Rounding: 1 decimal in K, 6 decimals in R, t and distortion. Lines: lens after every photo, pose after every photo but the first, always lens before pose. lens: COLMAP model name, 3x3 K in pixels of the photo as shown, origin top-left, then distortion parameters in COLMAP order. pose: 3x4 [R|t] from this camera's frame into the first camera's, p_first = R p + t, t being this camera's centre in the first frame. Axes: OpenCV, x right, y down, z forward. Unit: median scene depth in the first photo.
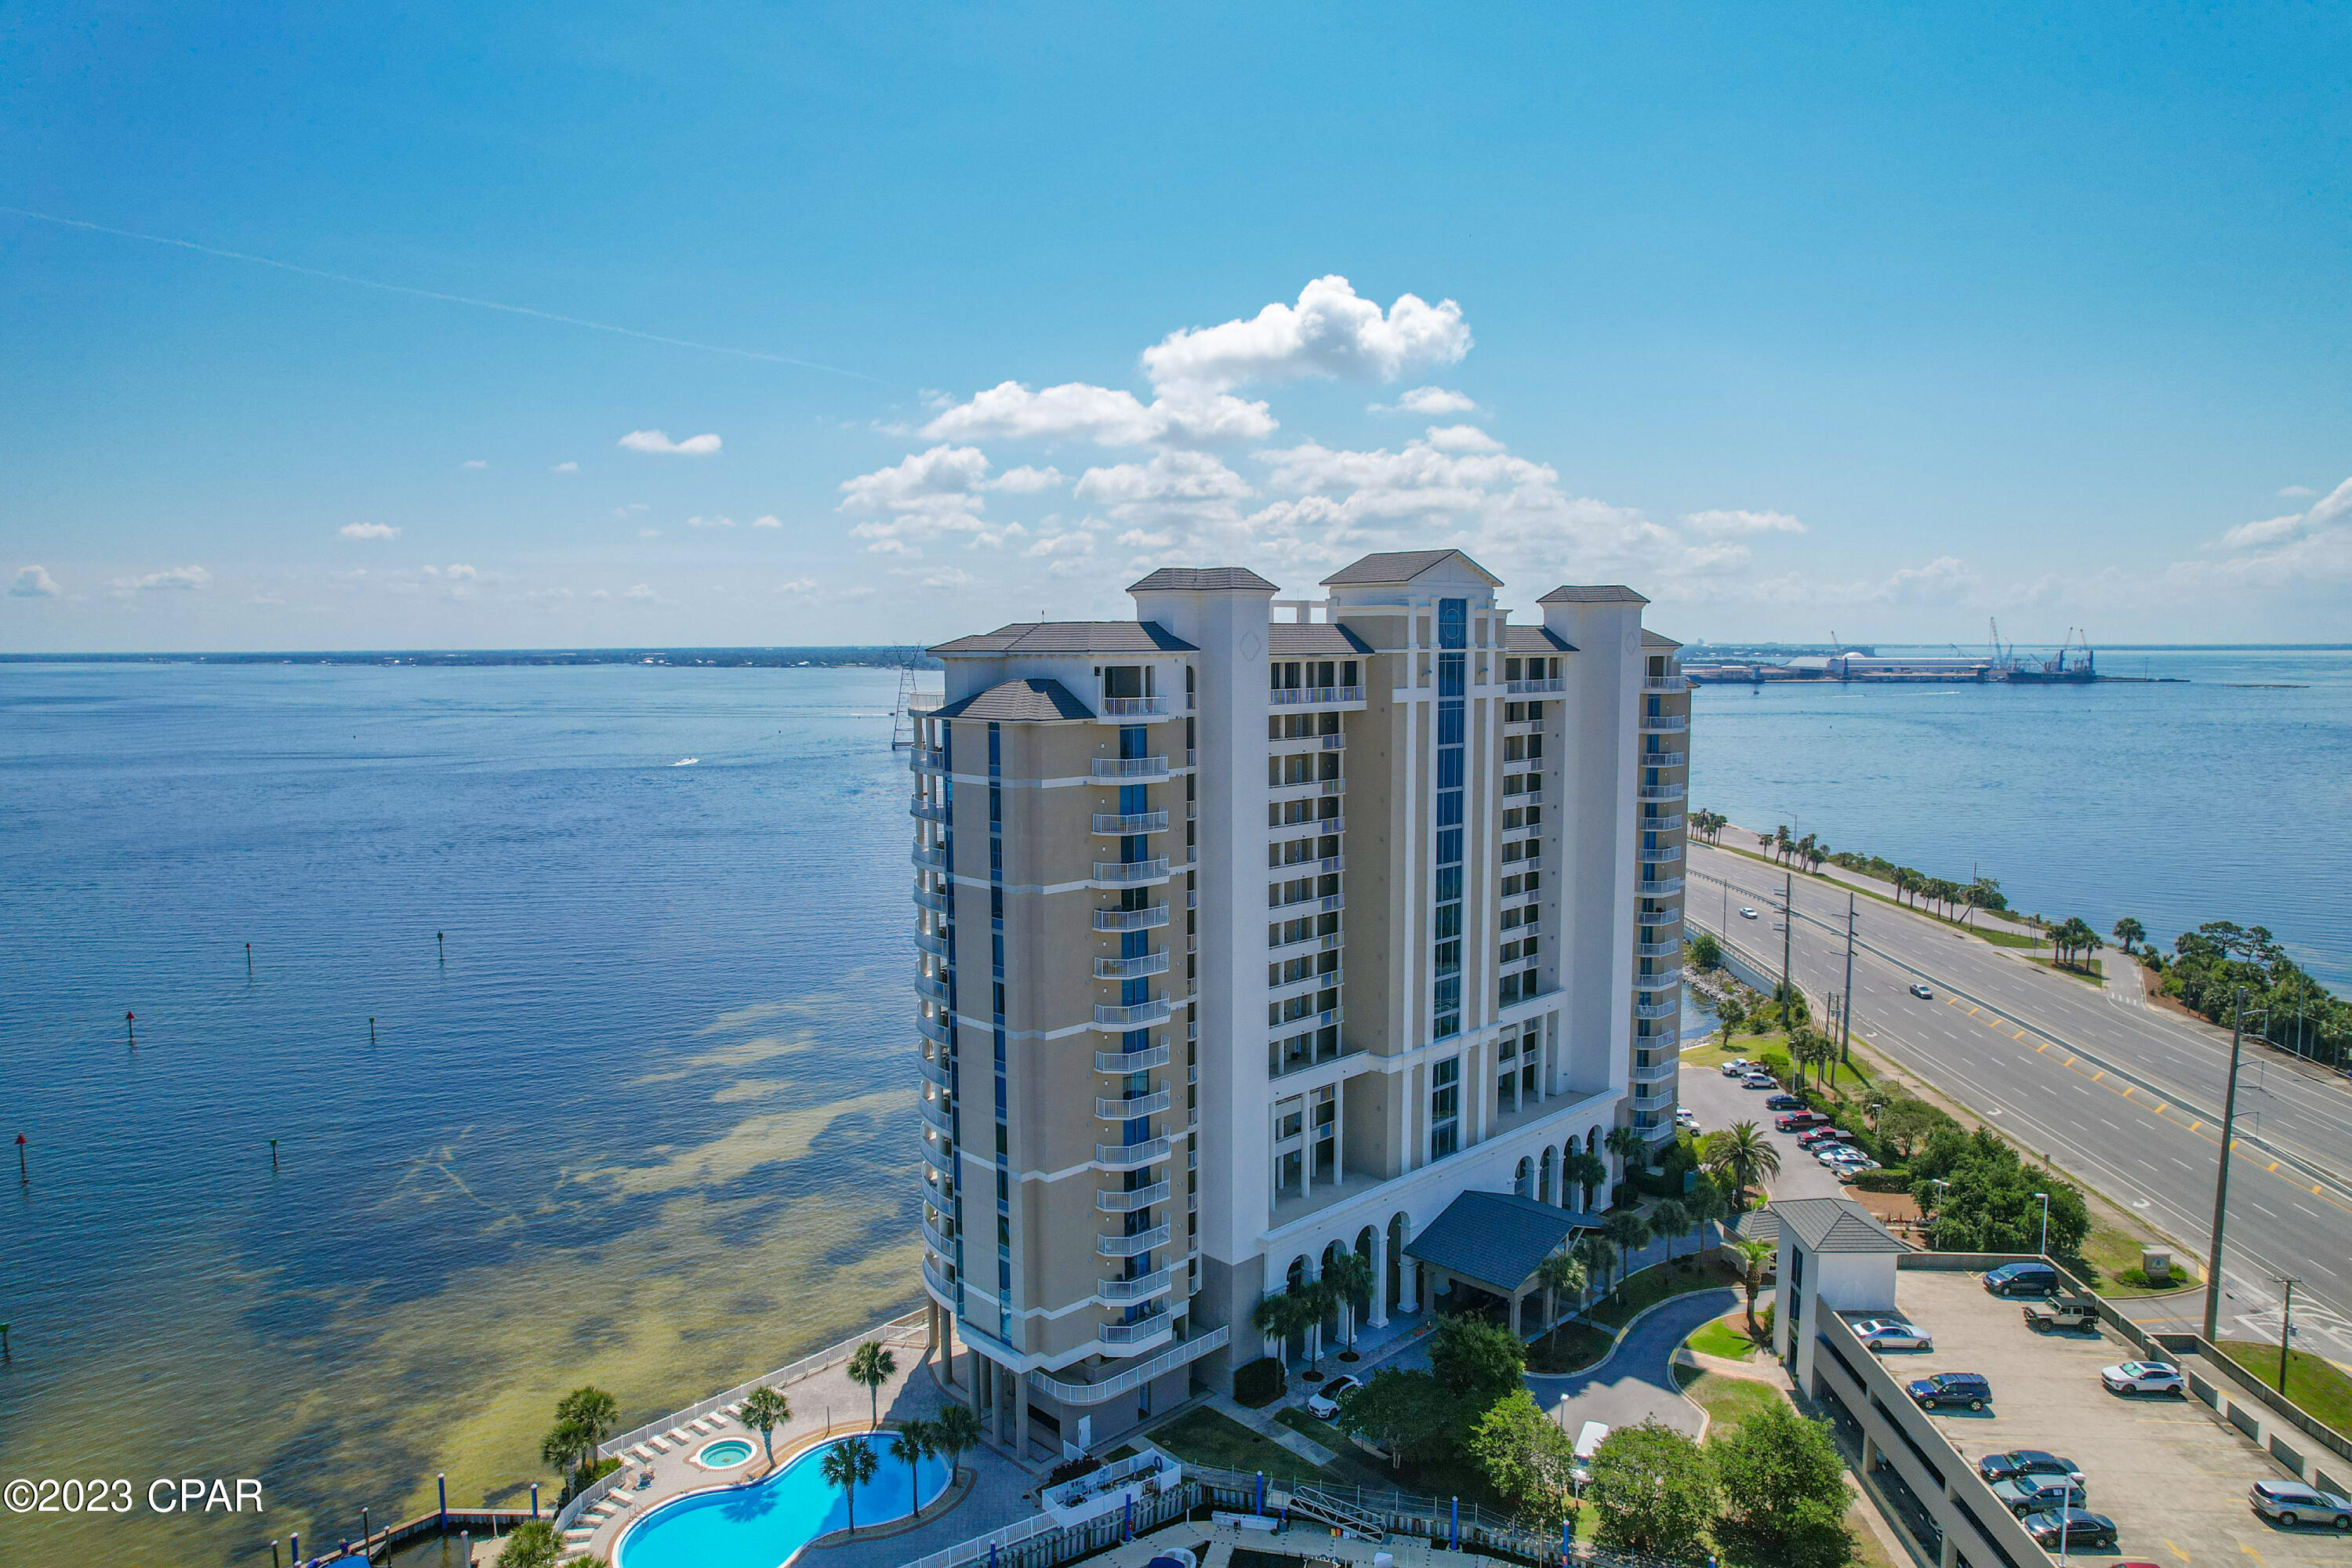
lens RADIAL K [[1499.8, 0, 1182.8], [0, 1499.8, 809.1], [0, 0, 1]] dist [-0.077854, 0.073857]
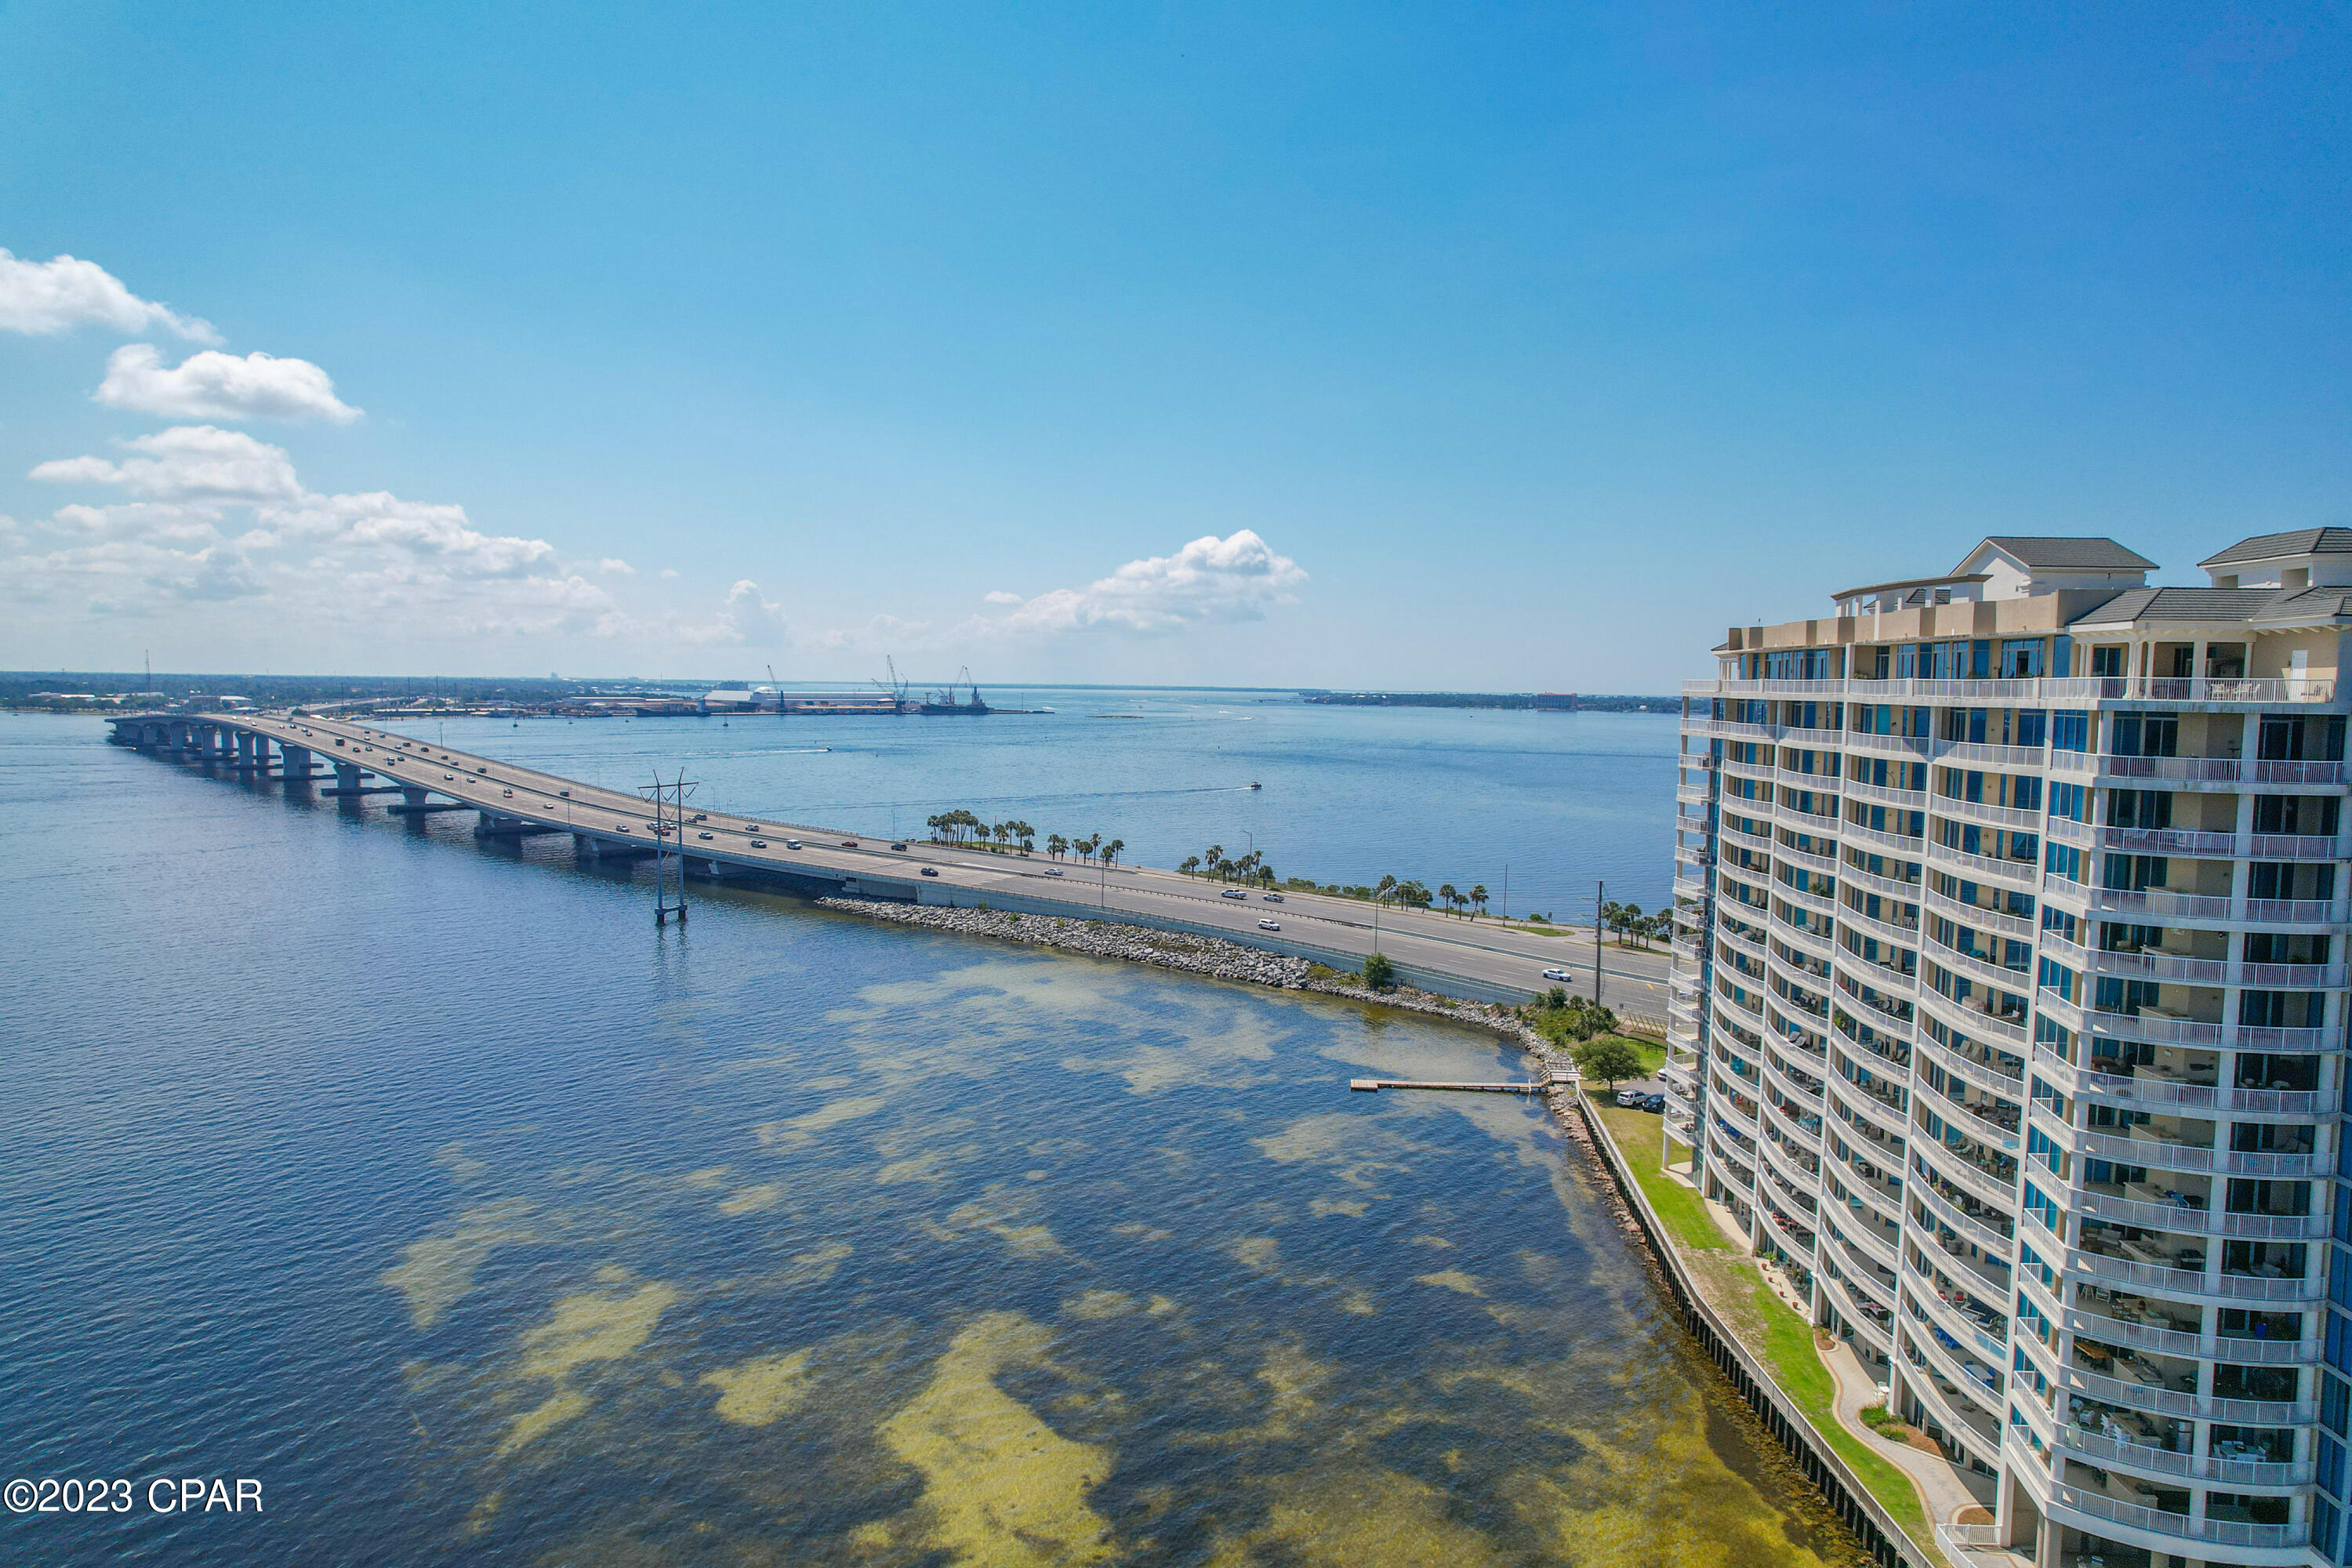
lens RADIAL K [[1502.6, 0, 1180.8], [0, 1502.6, 790.5], [0, 0, 1]] dist [-0.079015, 0.070615]
pose [[0.738516, -0.033820, 0.673388, -0.660396], [0.058118, 0.998217, -0.013605, -0.029311], [-0.671727, 0.049183, 0.739164, 0.546440]]
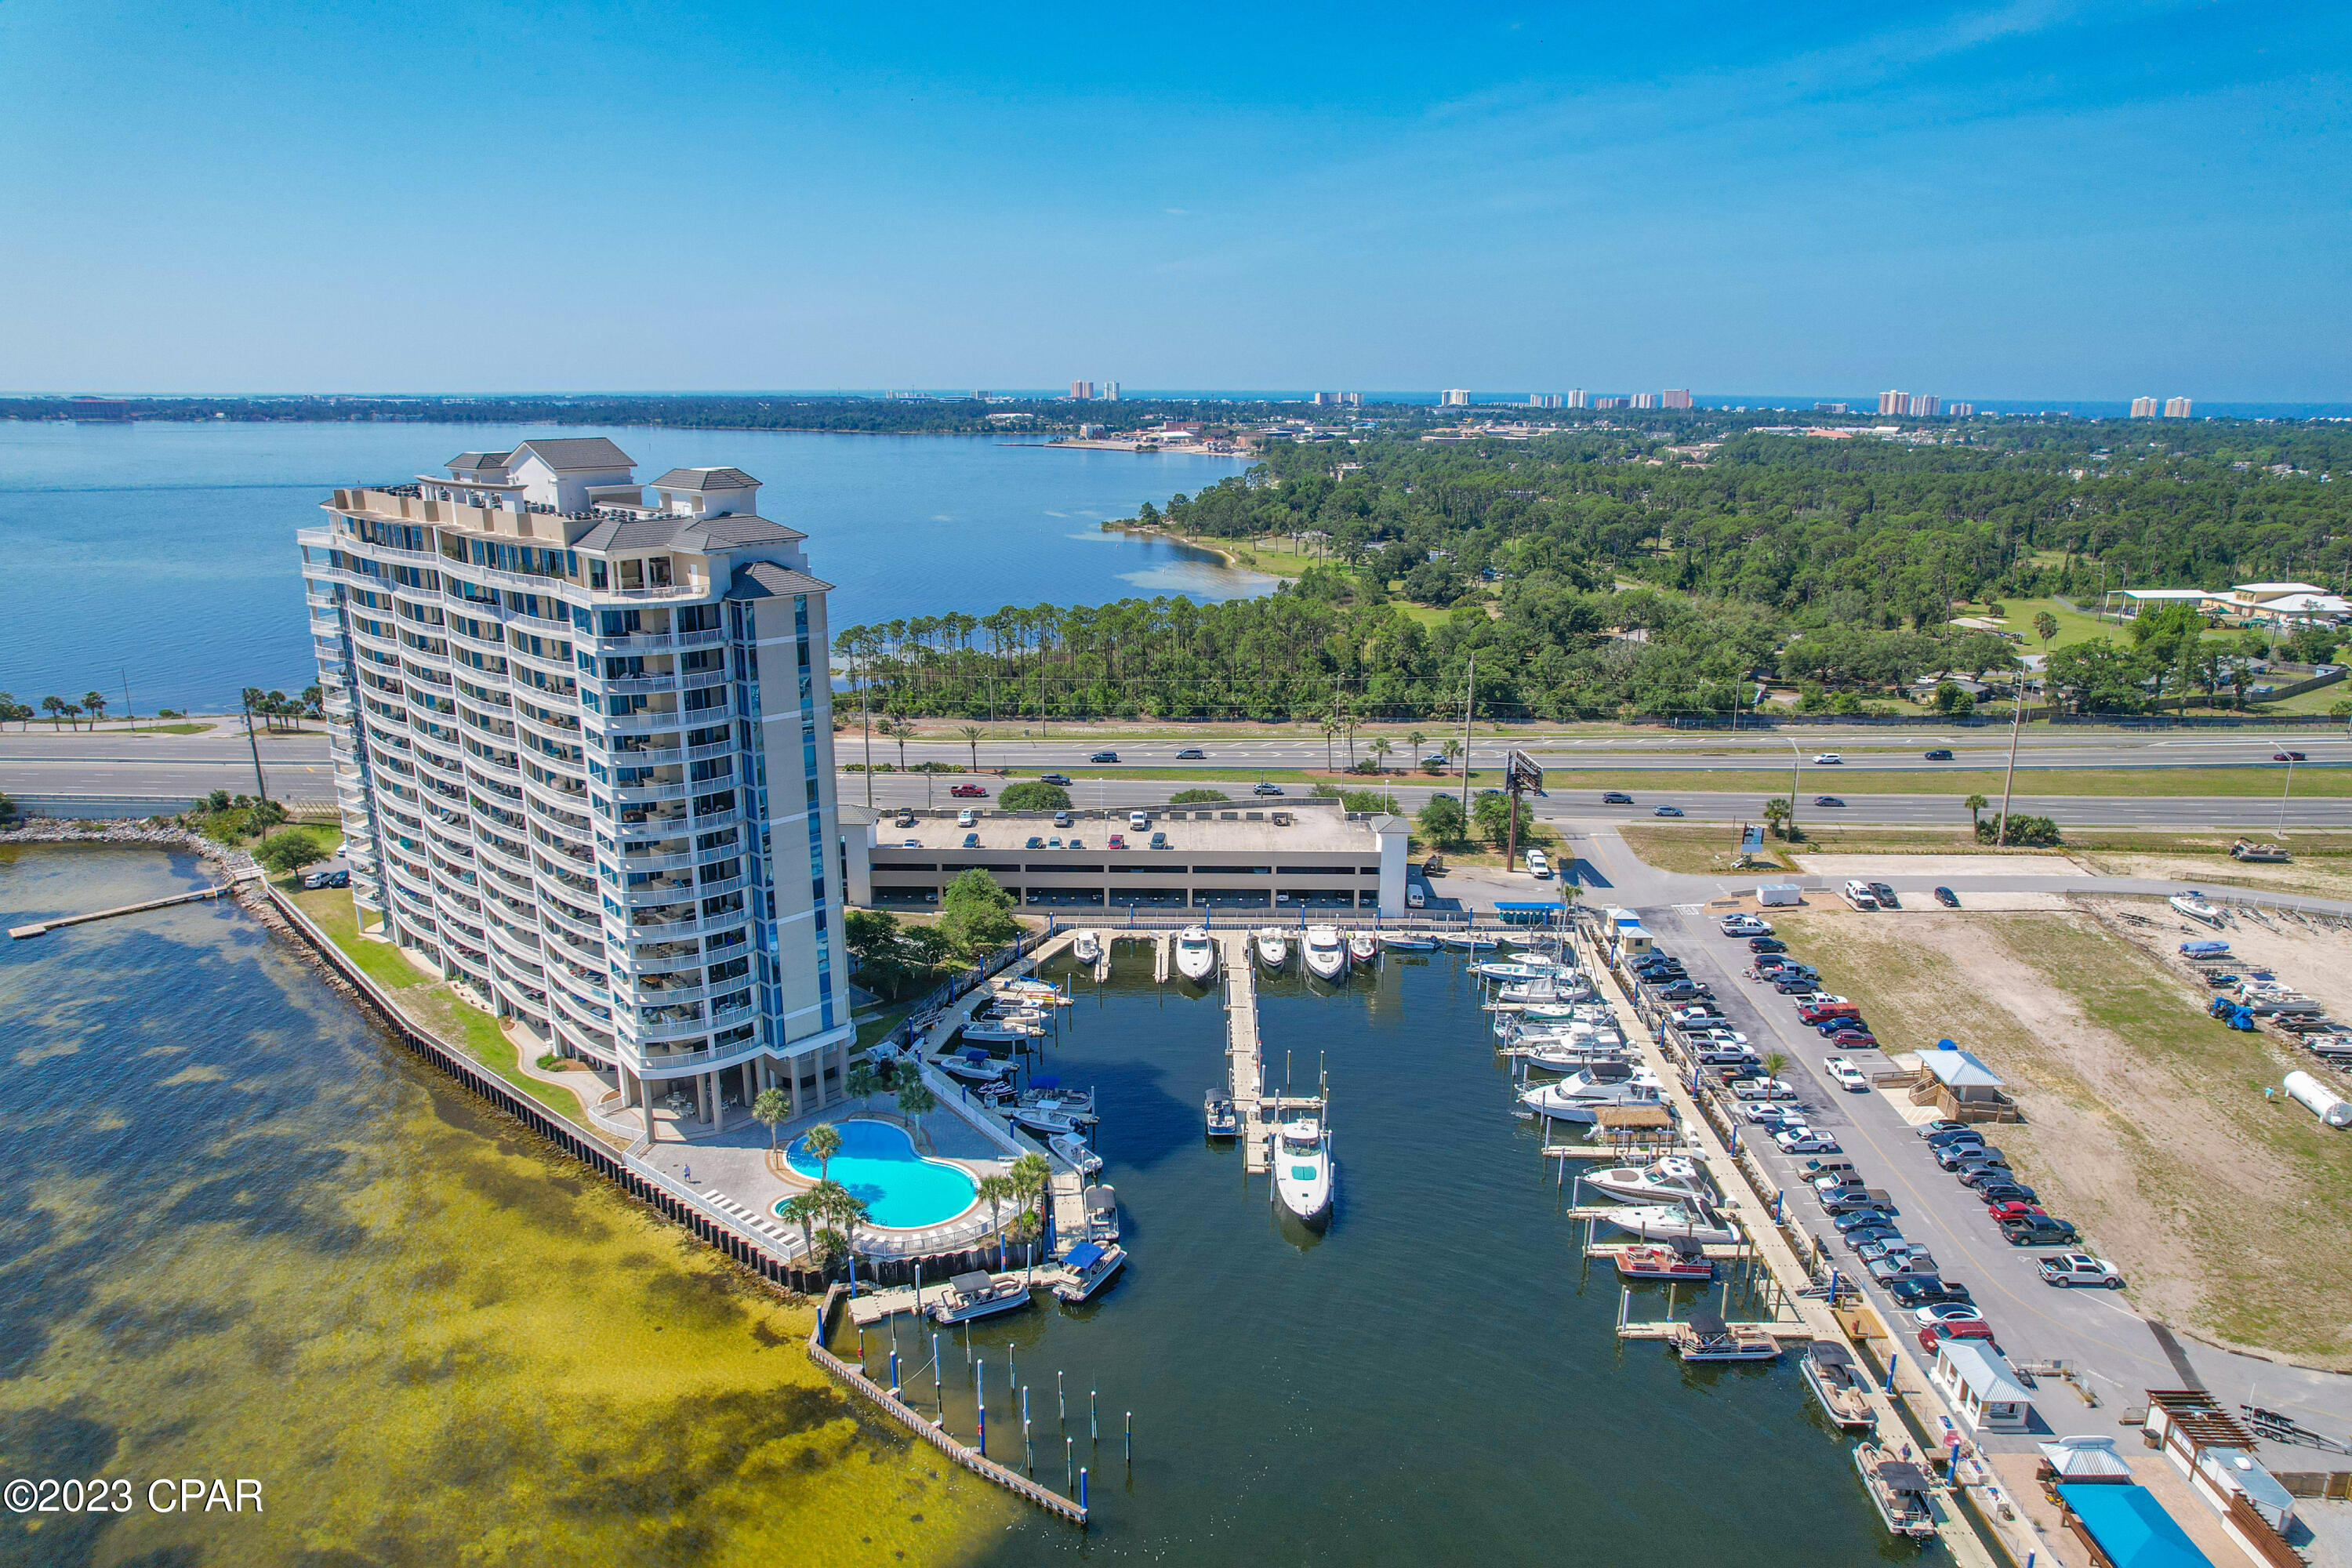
lens RADIAL K [[1499.8, 0, 1182.8], [0, 1499.8, 809.1], [0, 0, 1]] dist [-0.077854, 0.073857]
pose [[-0.032782, -0.269763, 0.962369, -0.910480], [0.106723, 0.956436, 0.271735, -0.122488], [-0.993748, 0.111615, -0.002563, 0.403058]]
